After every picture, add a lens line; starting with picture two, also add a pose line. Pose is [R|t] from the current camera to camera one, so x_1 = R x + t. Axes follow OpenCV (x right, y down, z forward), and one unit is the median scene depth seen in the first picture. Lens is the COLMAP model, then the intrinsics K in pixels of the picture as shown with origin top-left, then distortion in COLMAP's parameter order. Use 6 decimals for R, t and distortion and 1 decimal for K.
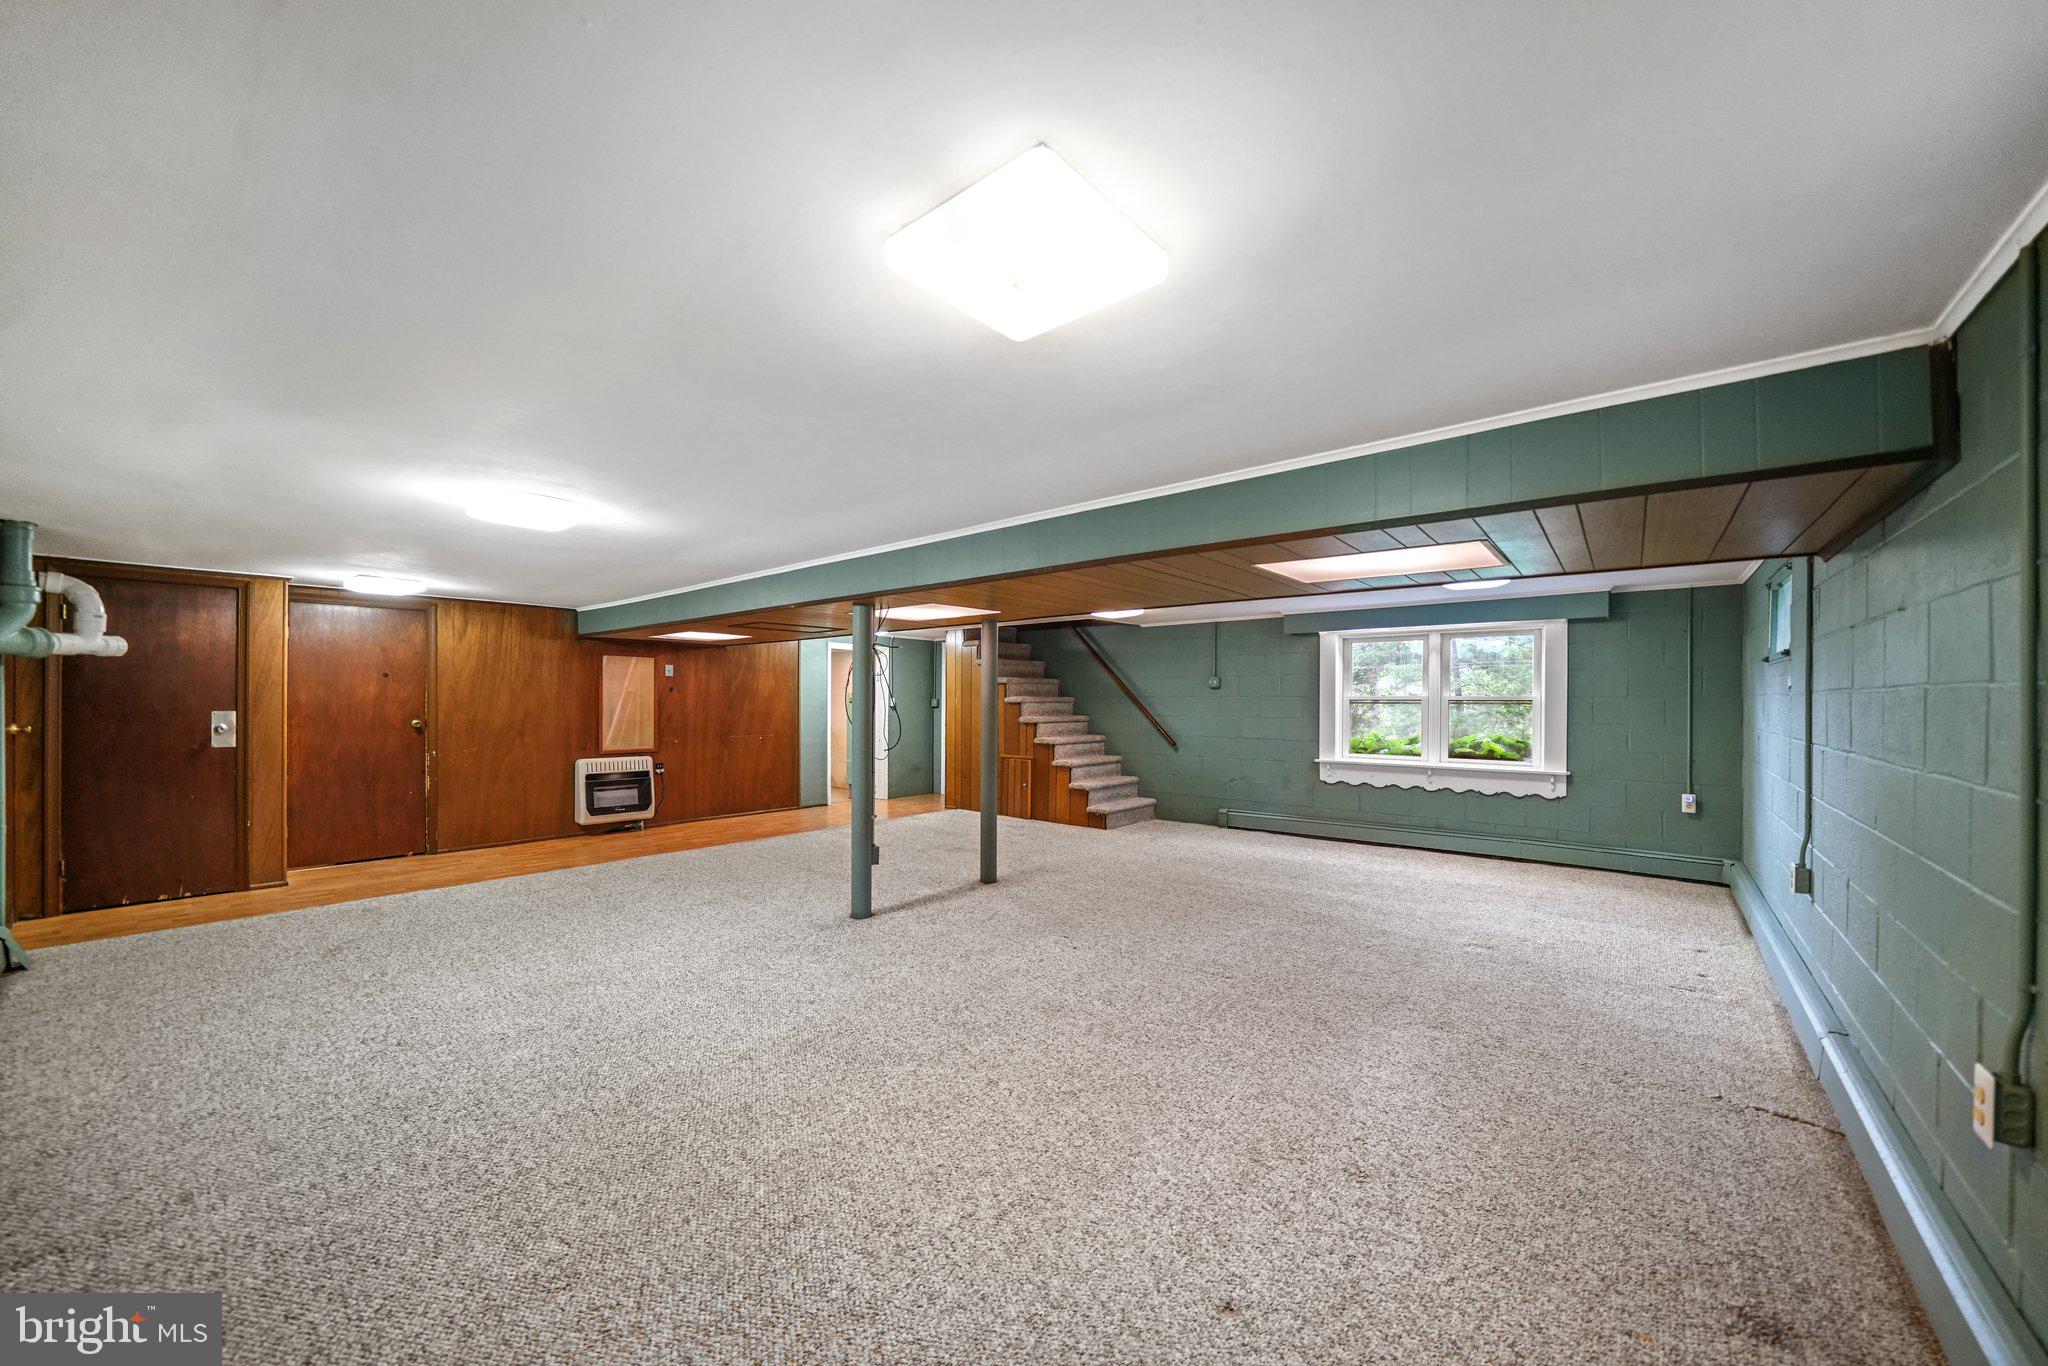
lens RADIAL K [[729.2, 0, 1024.0], [0, 729.2, 683.0], [0, 0, 1]] dist [-0.017050, 0.000101]
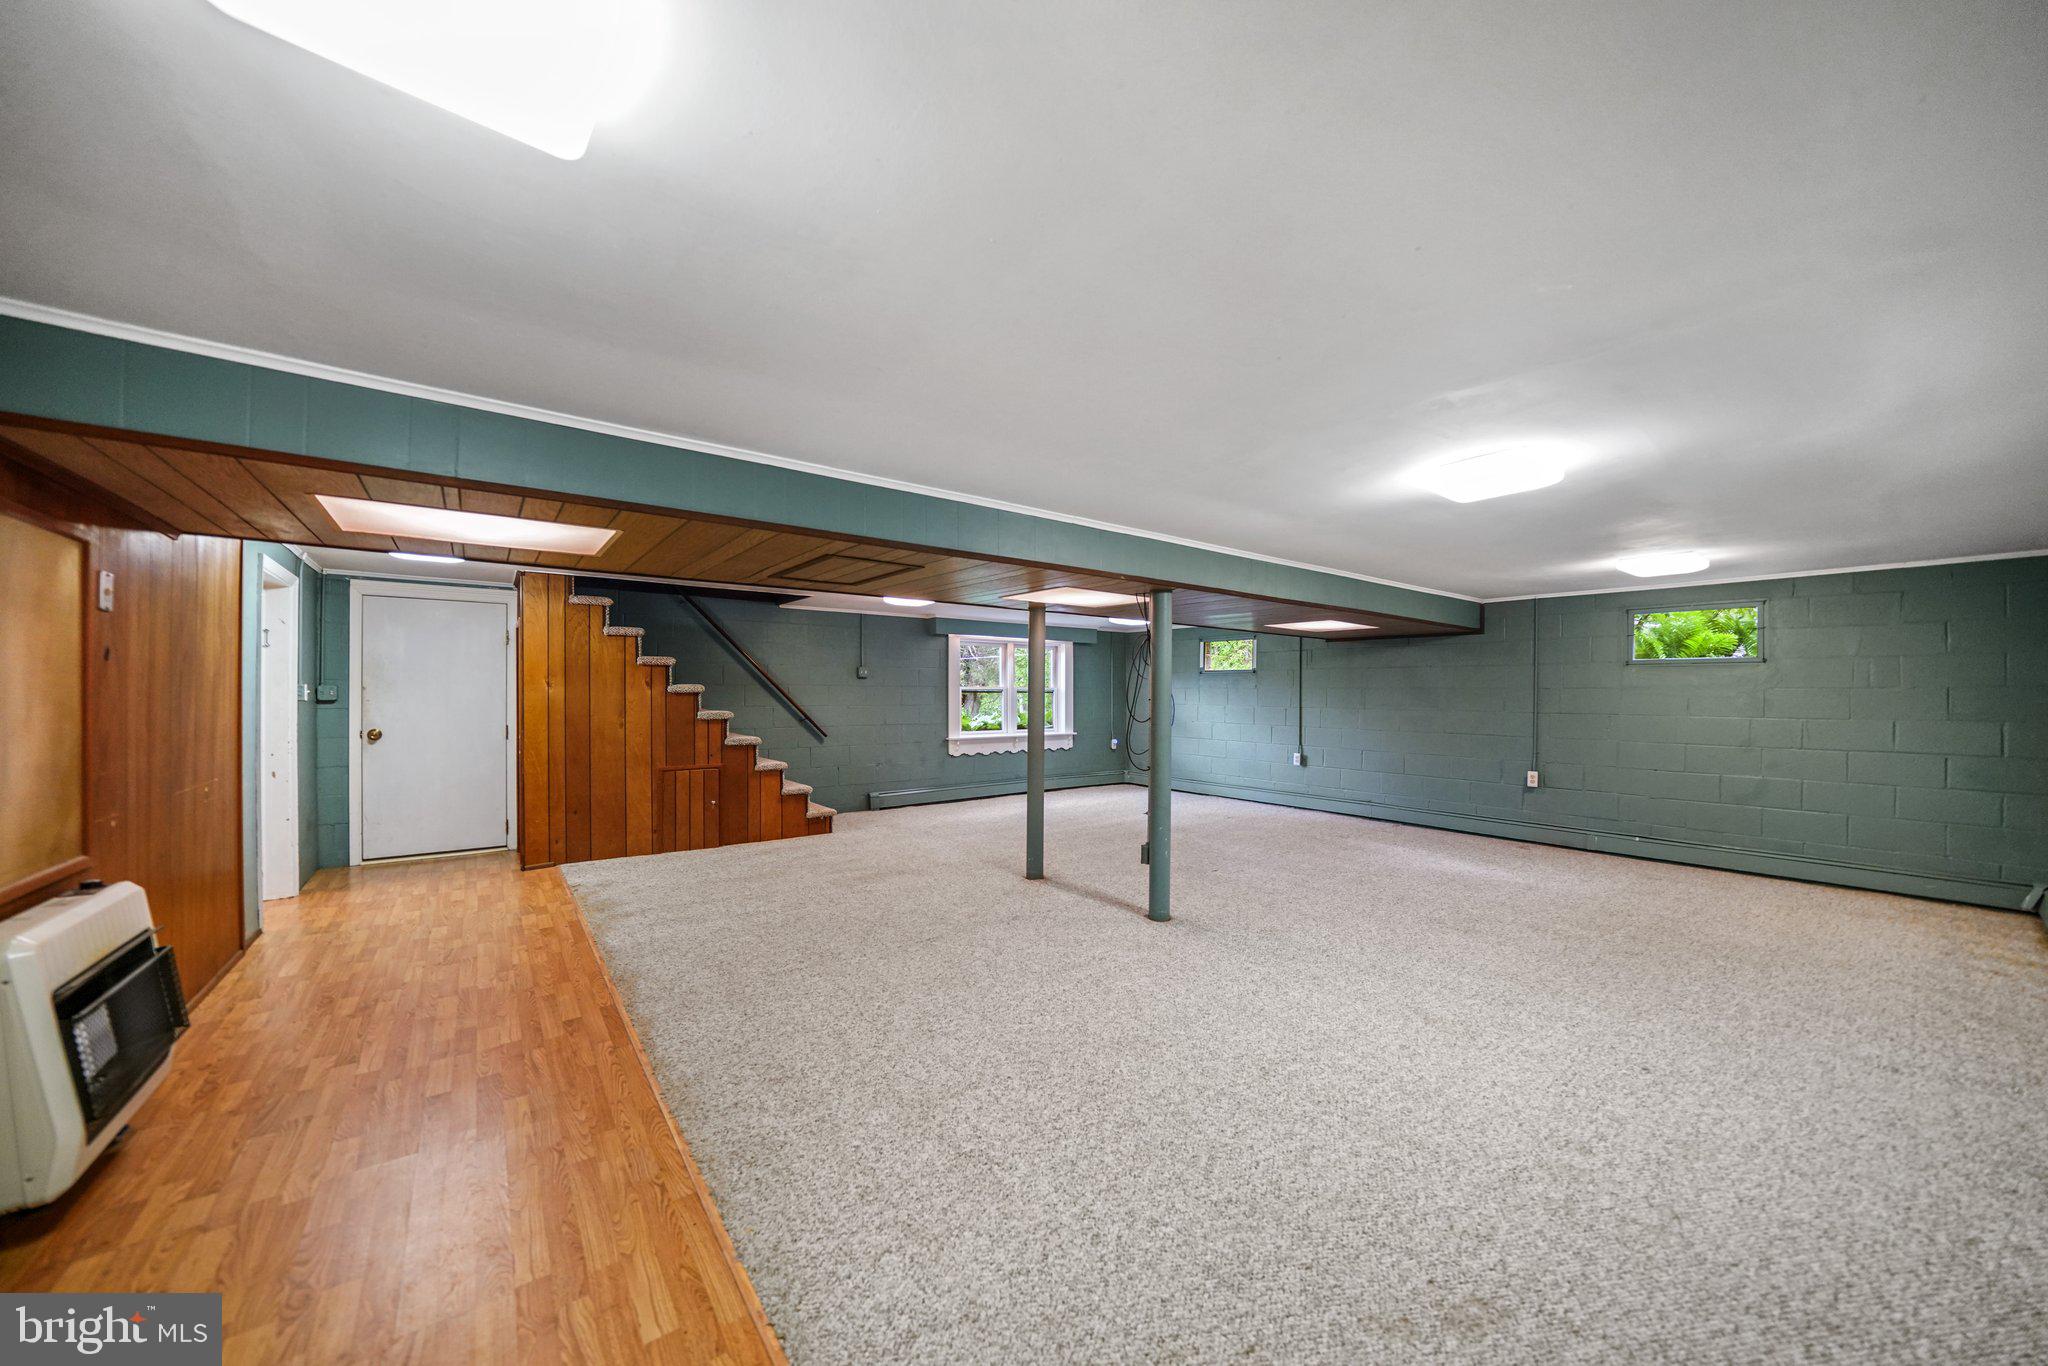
lens RADIAL K [[710.6, 0, 1025.1], [0, 710.6, 691.8], [0, 0, 1]] dist [-0.009751, -0.000114]
pose [[0.218565, -0.003059, 0.975817, -0.740338], [-0.029115, 0.999529, 0.009655, 0.011499], [-0.975388, -0.030522, 0.218374, 0.615538]]
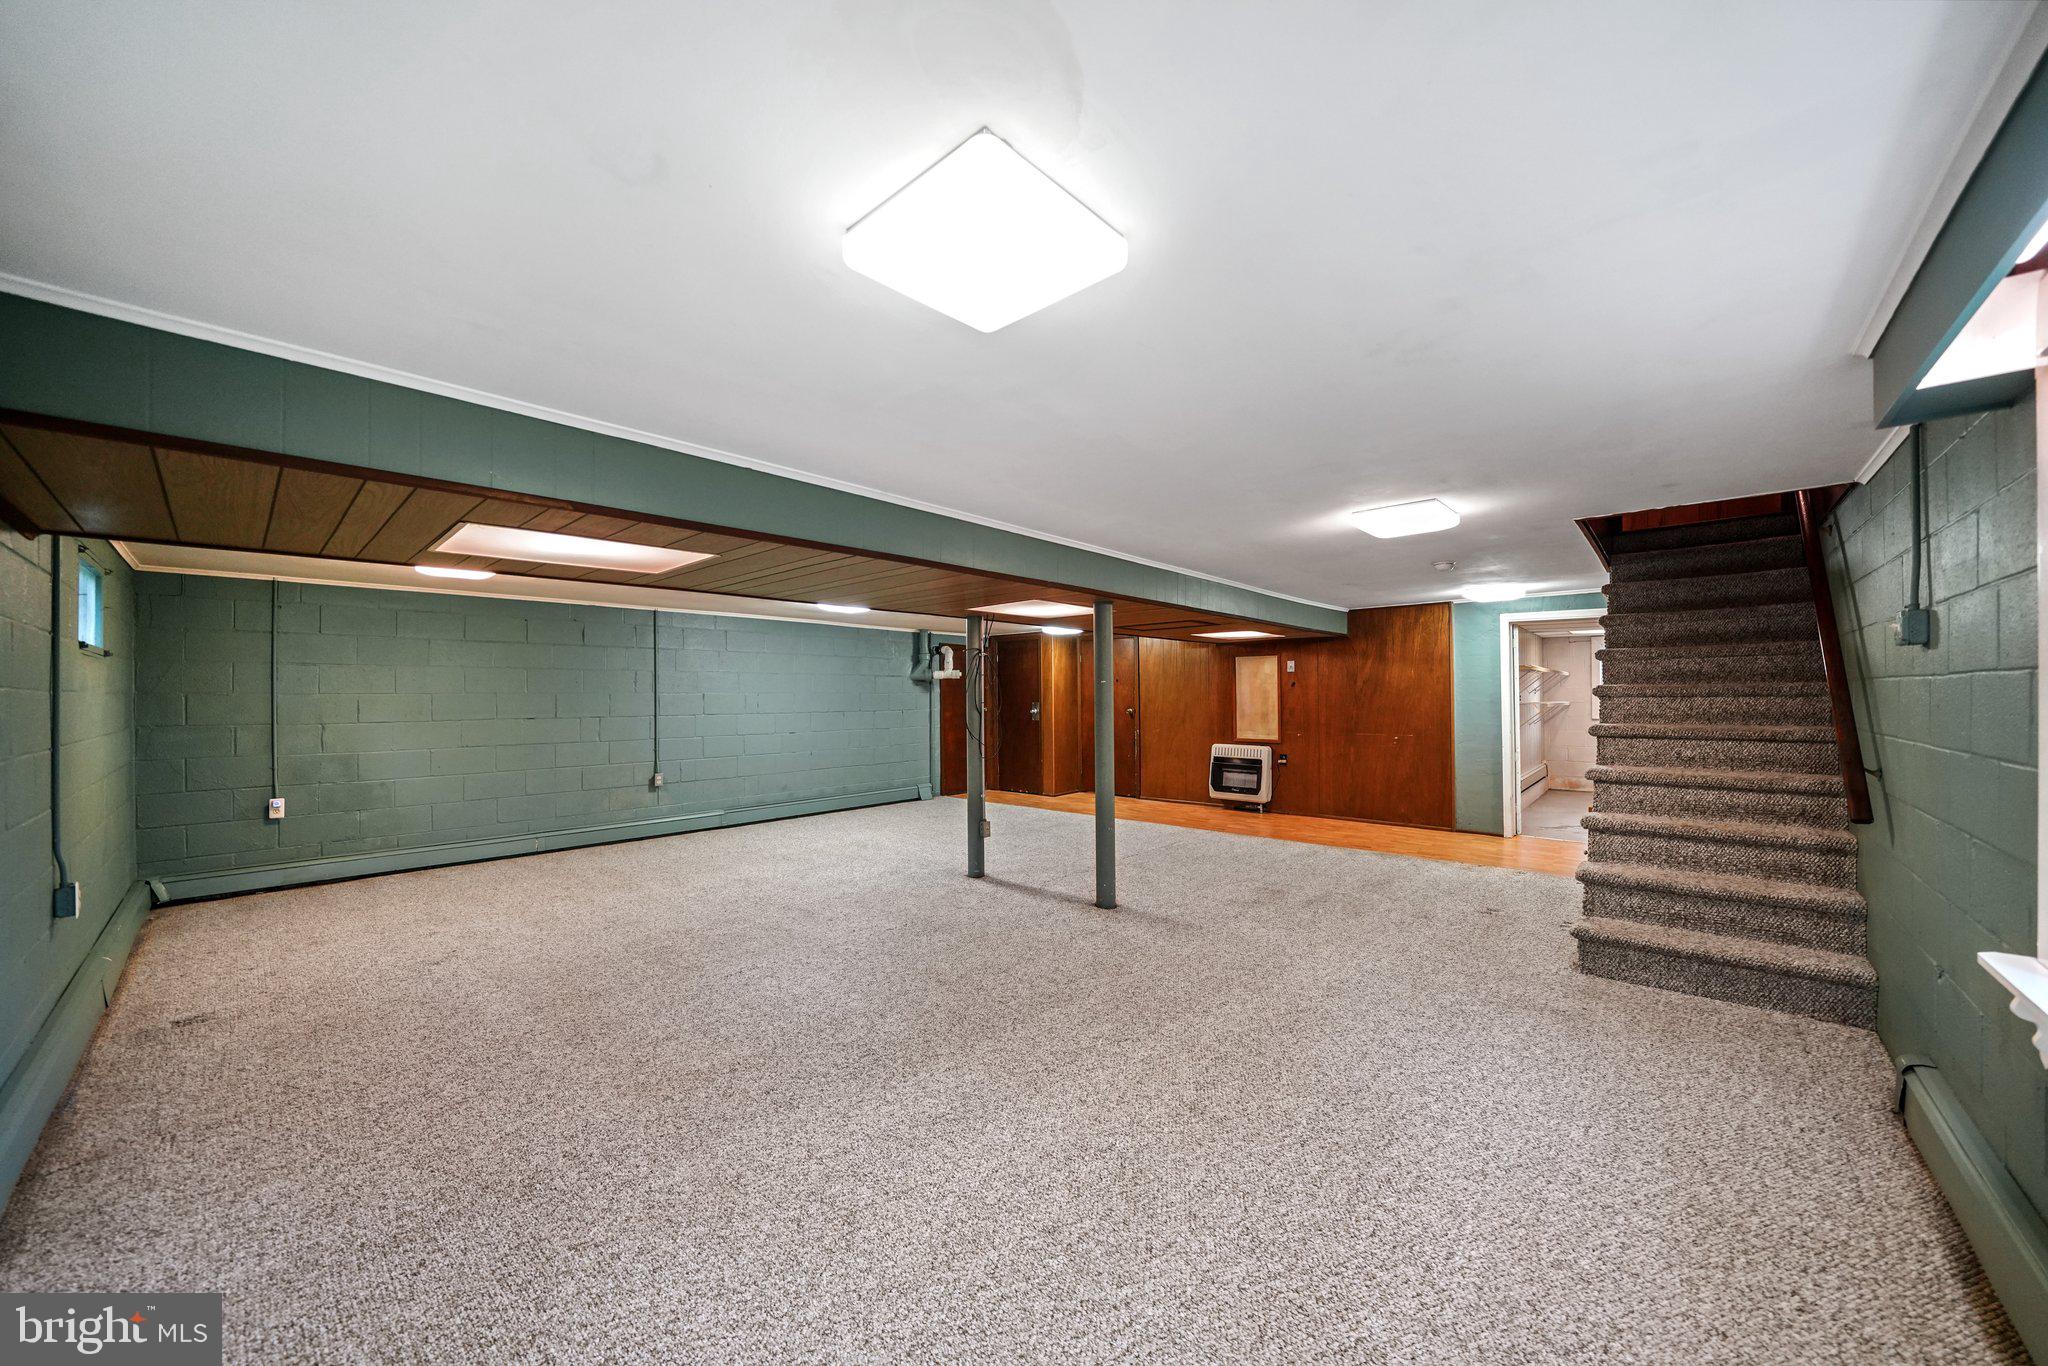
lens RADIAL K [[729.2, 0, 1024.0], [0, 729.2, 683.0], [0, 0, 1]] dist [-0.017050, 0.000101]
pose [[-0.028592, -0.021334, -0.999363, 0.618360], [0.029318, 0.999324, -0.022172, 0.020085], [0.999161, -0.029933, -0.027947, 0.707011]]
